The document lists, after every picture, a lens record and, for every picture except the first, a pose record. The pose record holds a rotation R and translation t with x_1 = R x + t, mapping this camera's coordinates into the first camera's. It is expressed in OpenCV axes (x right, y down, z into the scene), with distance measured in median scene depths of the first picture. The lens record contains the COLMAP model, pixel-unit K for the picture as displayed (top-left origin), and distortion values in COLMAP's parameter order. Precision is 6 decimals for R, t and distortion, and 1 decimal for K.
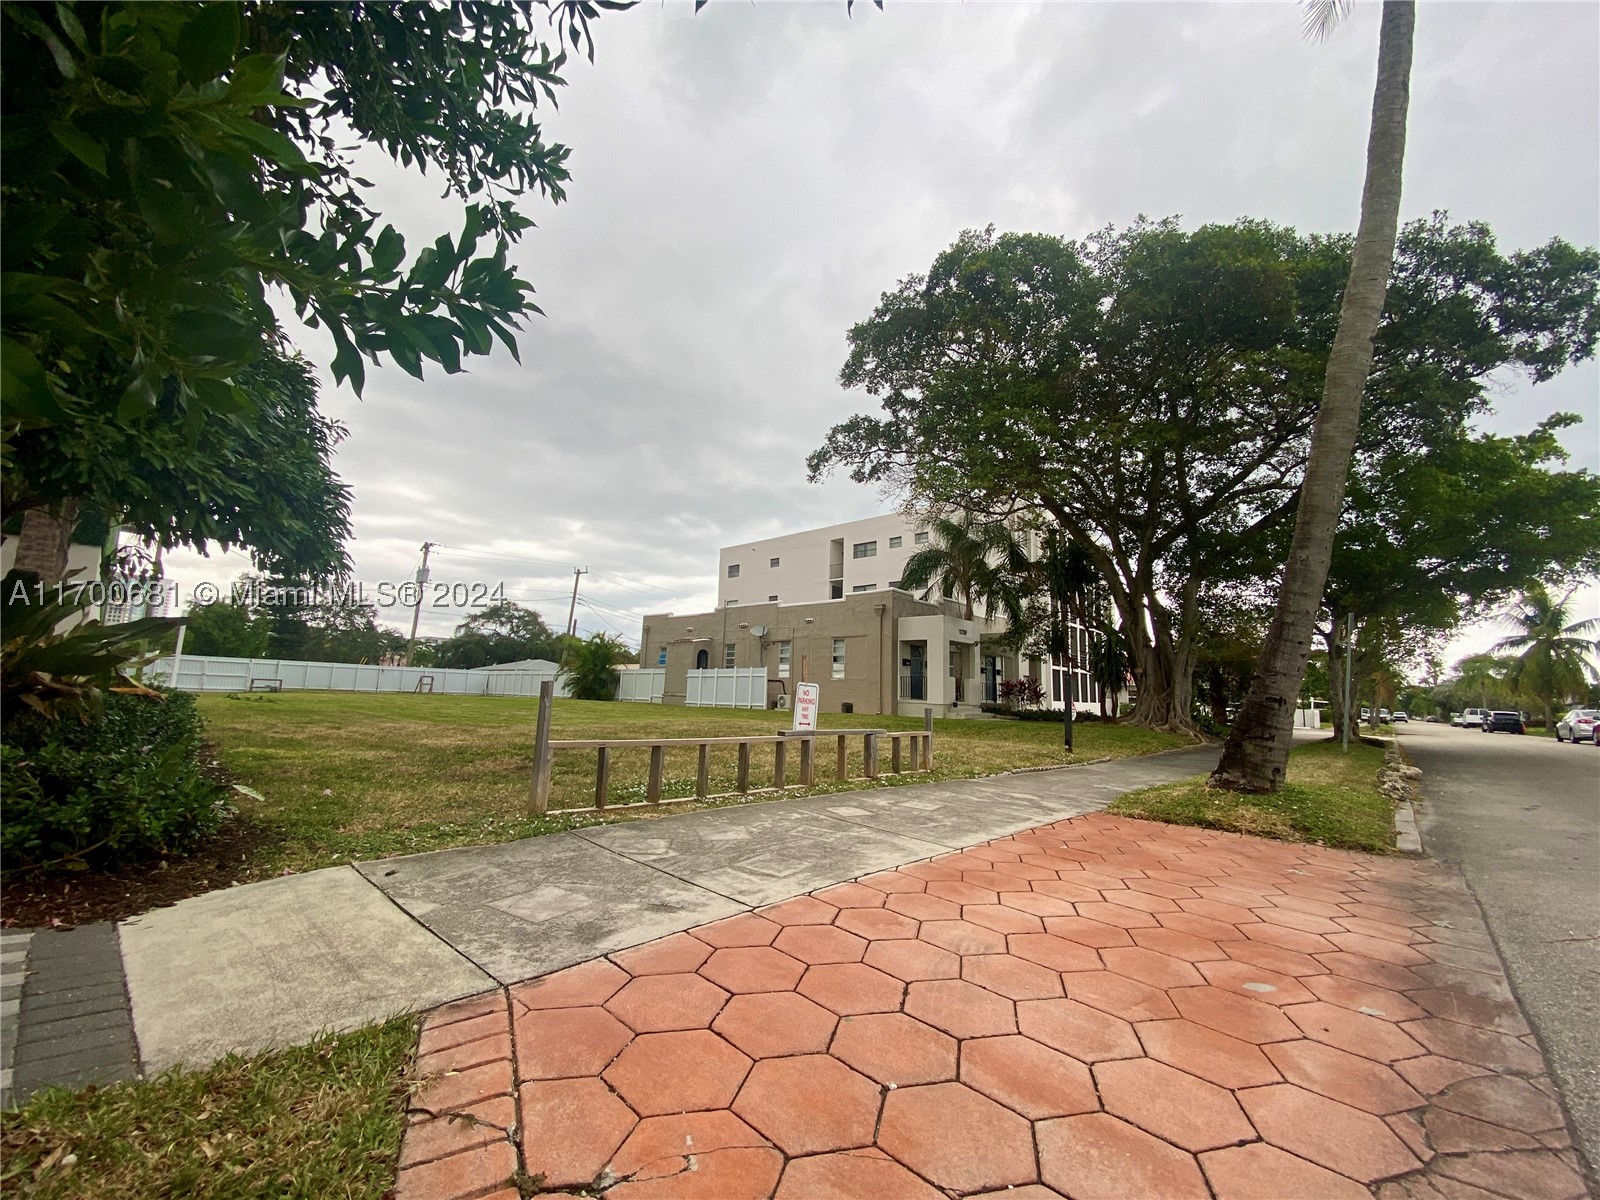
lens RADIAL K [[651.1, 0, 804.0], [0, 651.1, 602.1], [0, 0, 1]] dist [0.034242, -0.032695]
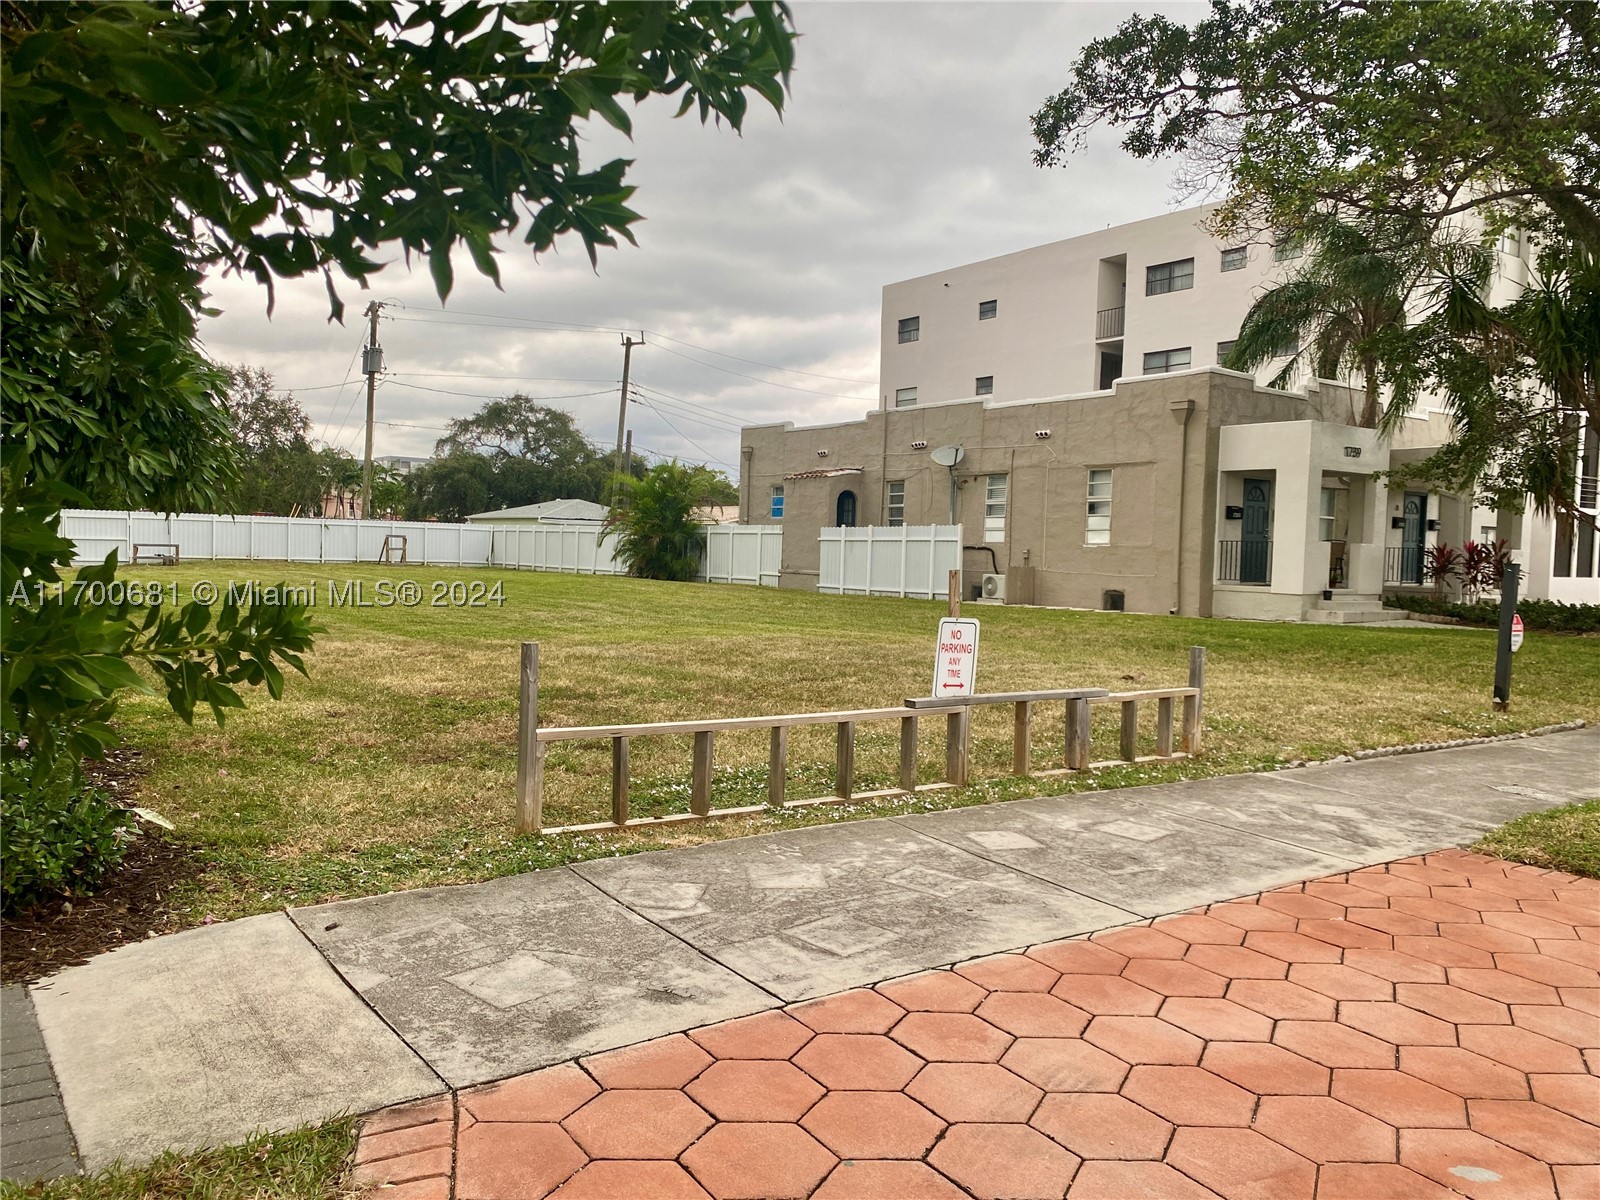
lens RADIAL K [[1228.4, 0, 817.7], [0, 1228.4, 613.6], [0, 0, 1]] dist [0.064642, -0.114289]
pose [[0.981309, 0.004798, -0.192377, 0.062231], [0.031740, 0.981961, 0.186400, -0.060379], [0.189801, -0.189022, 0.963455, -0.066150]]
